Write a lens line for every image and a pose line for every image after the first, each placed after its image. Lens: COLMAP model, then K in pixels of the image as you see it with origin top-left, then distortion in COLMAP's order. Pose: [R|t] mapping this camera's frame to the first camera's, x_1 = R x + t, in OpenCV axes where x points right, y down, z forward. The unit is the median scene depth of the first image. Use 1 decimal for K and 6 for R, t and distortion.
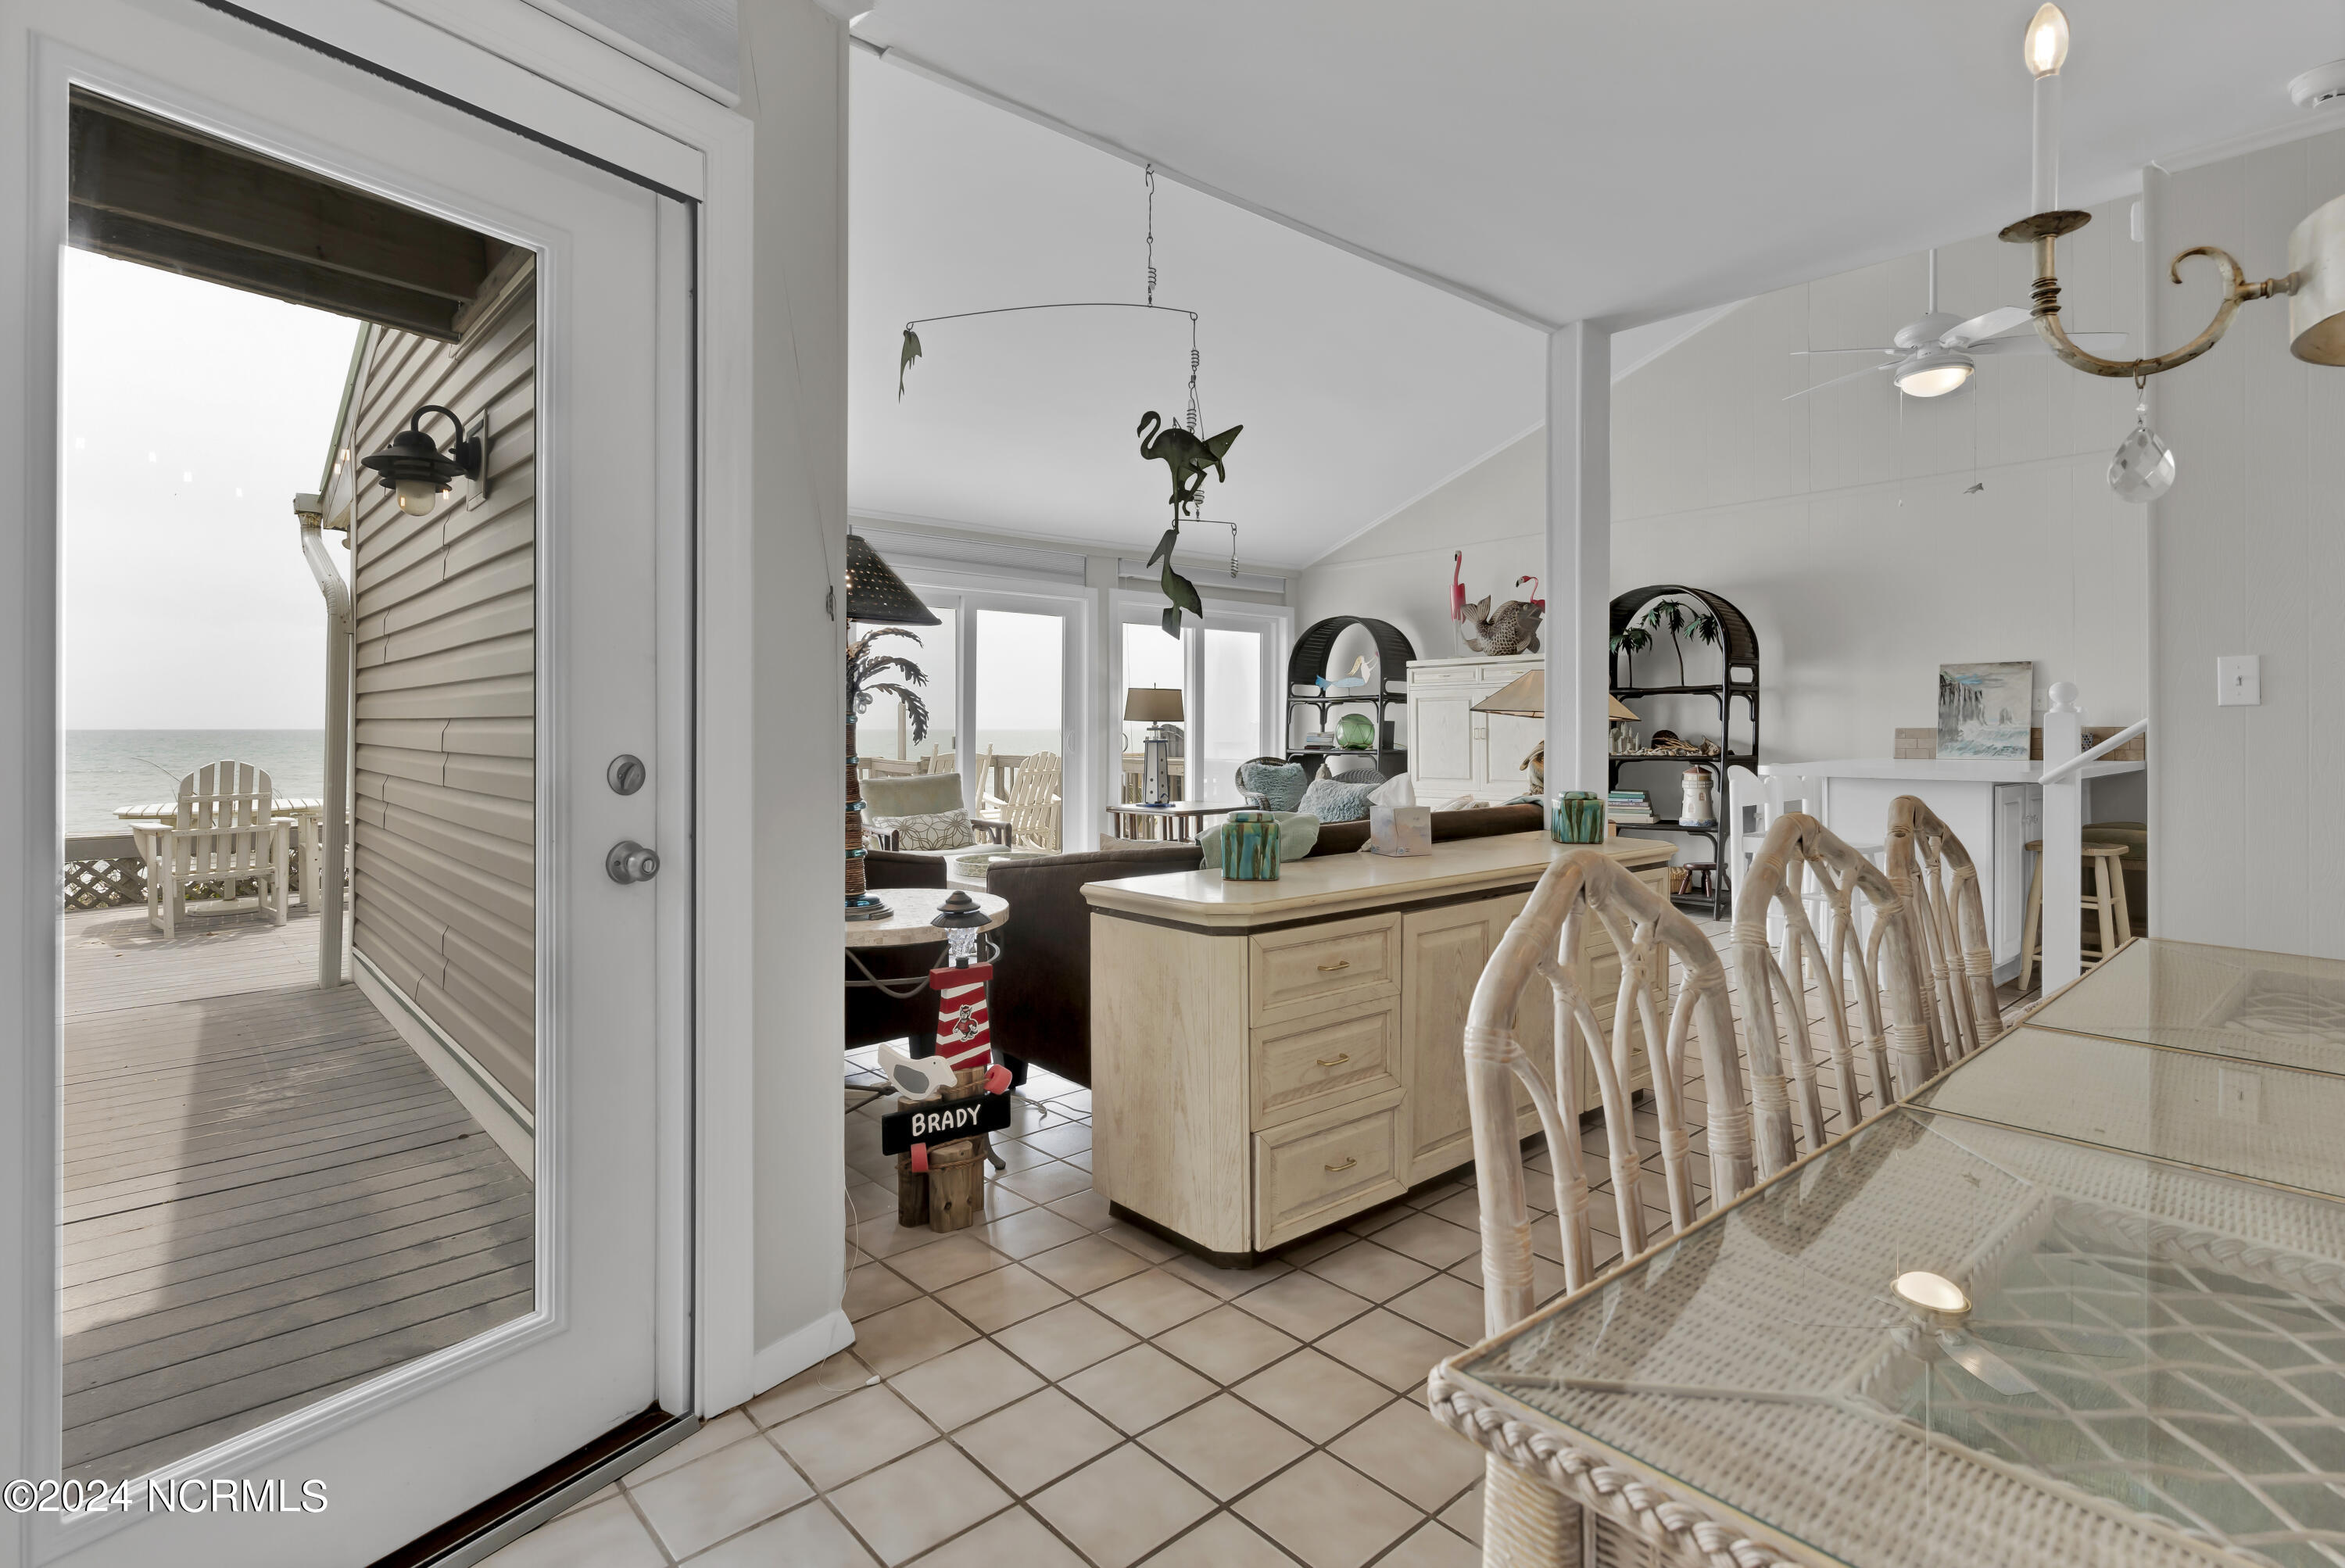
lens RADIAL K [[1155.4, 0, 1169.4], [0, 1155.4, 725.2], [0, 0, 1]] dist [0.008296, -0.001431]
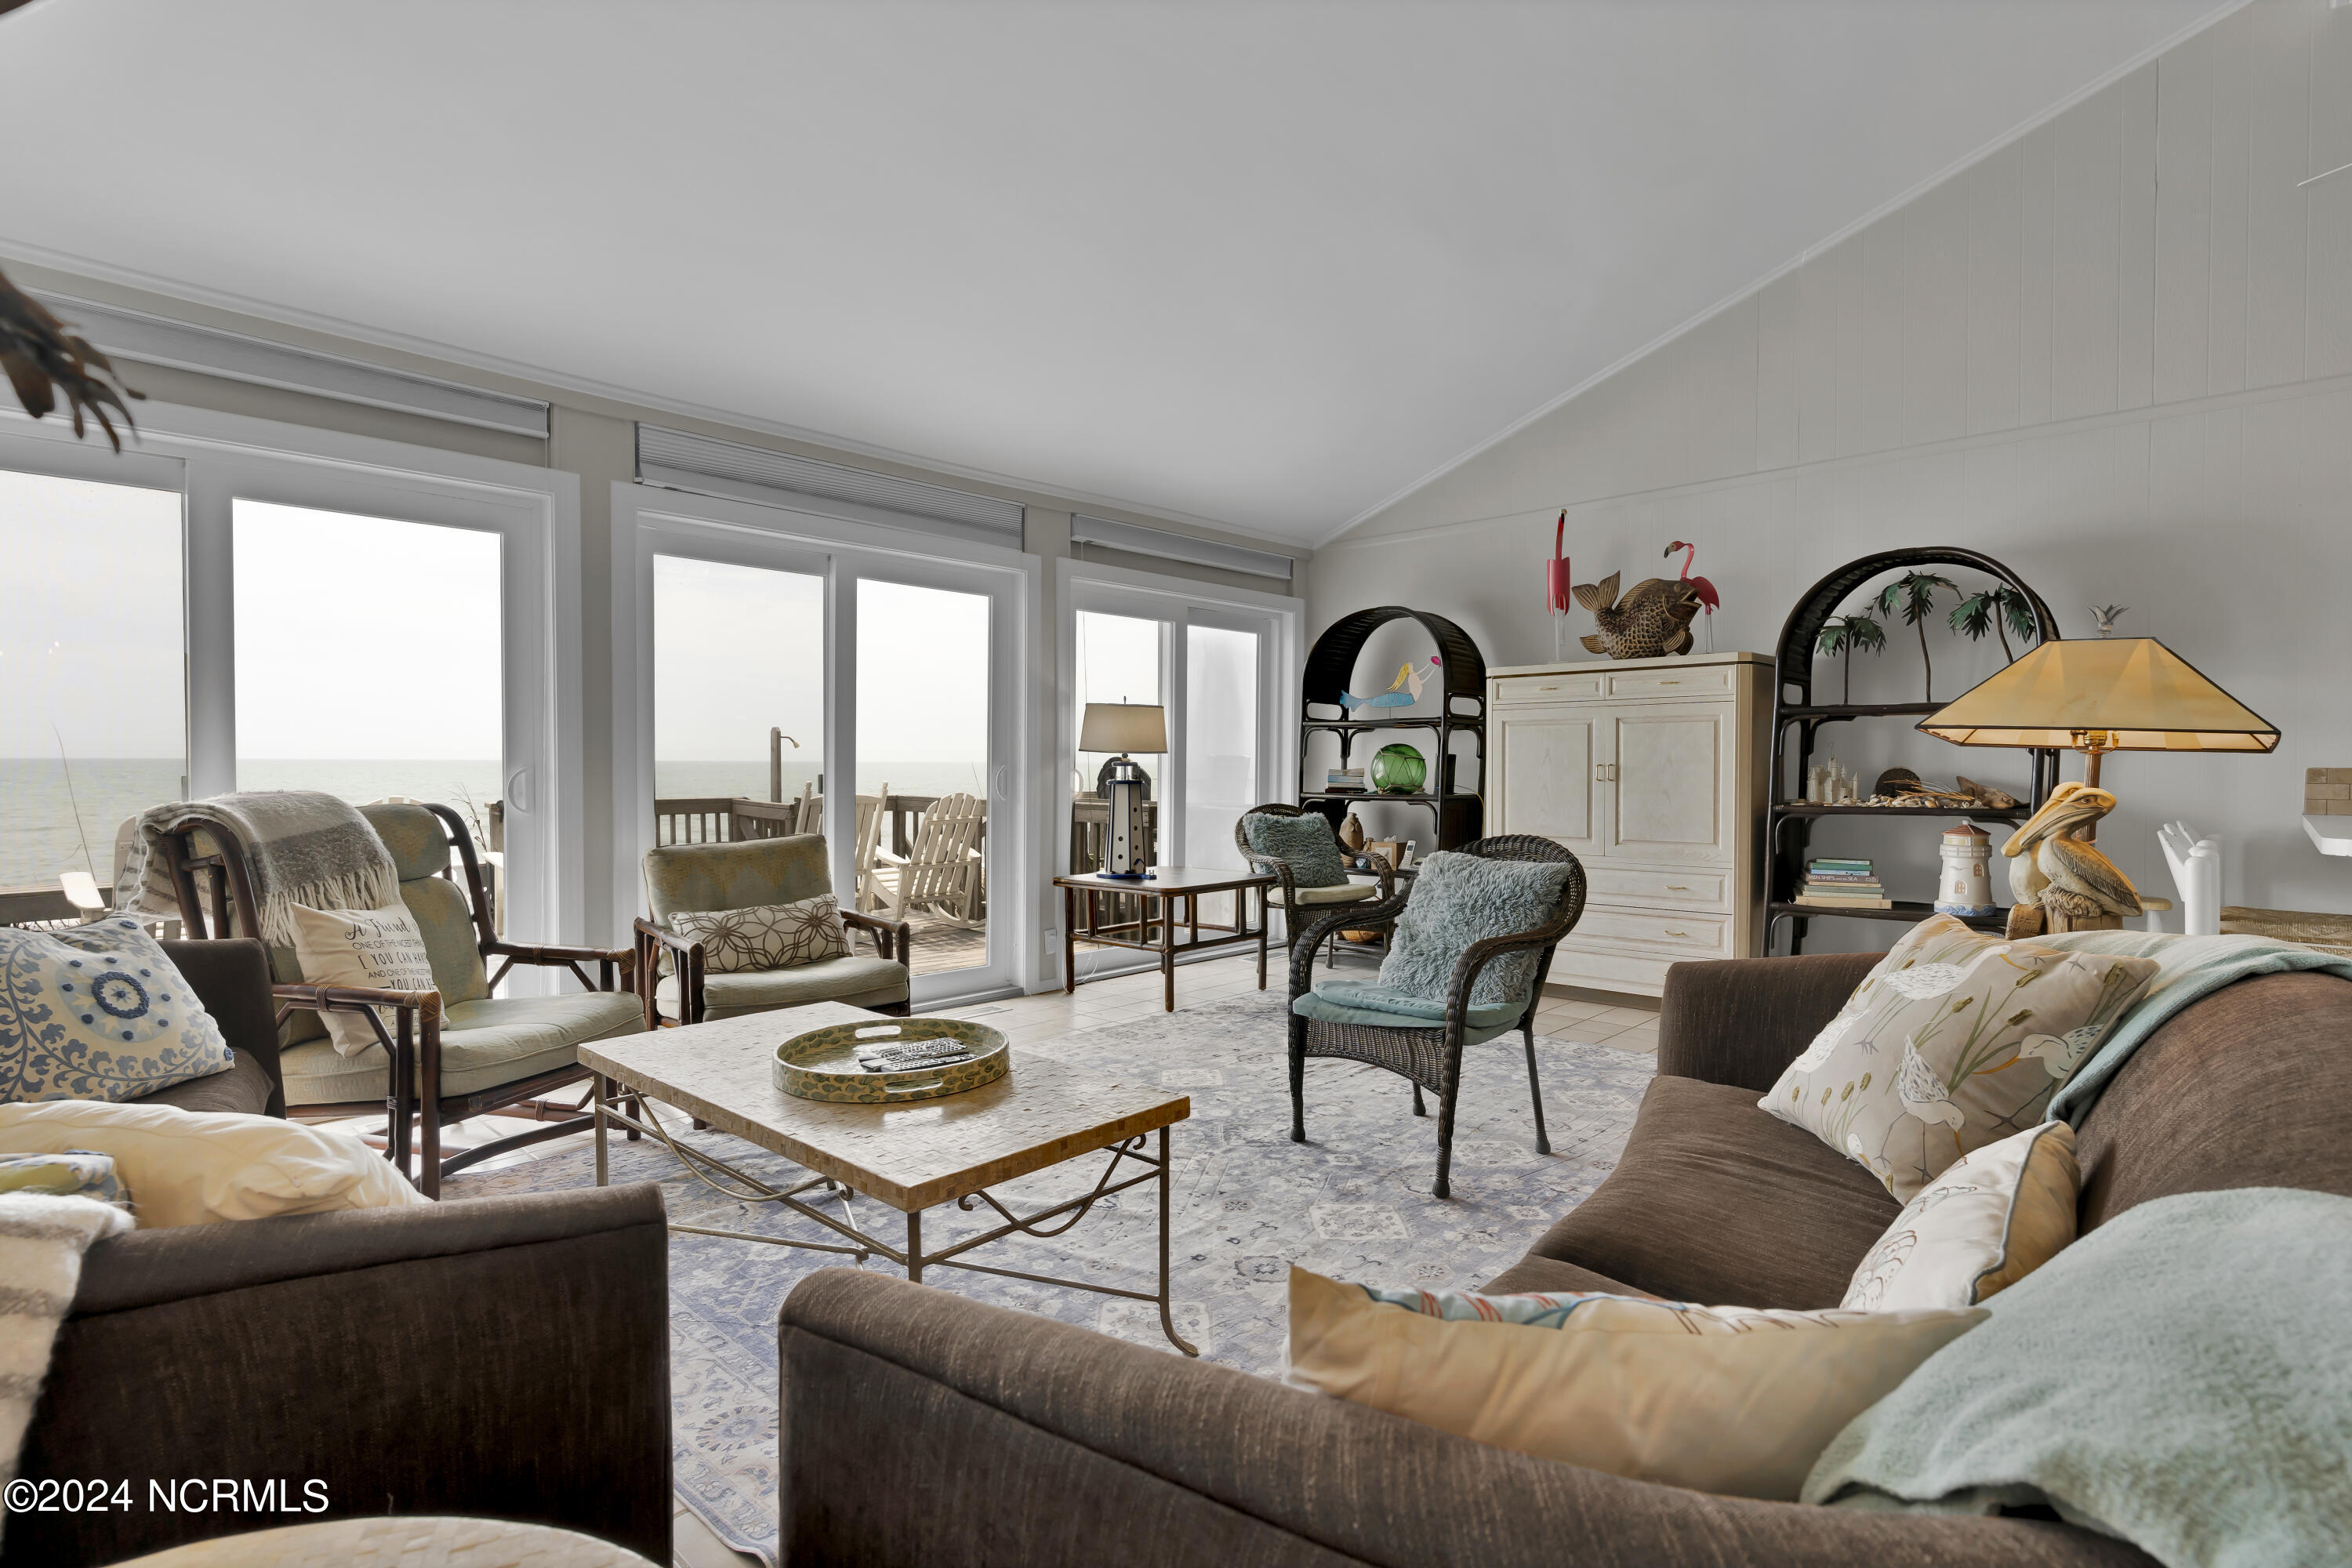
lens RADIAL K [[1158.9, 0, 1171.4], [0, 1158.9, 778.3], [0, 0, 1]] dist [0.008296, -0.001431]
pose [[0.996924, 0.002753, 0.078323, -0.037403], [-0.004053, 0.999856, 0.016449, 0.000164], [-0.078267, -0.016716, 0.996792, 0.304016]]
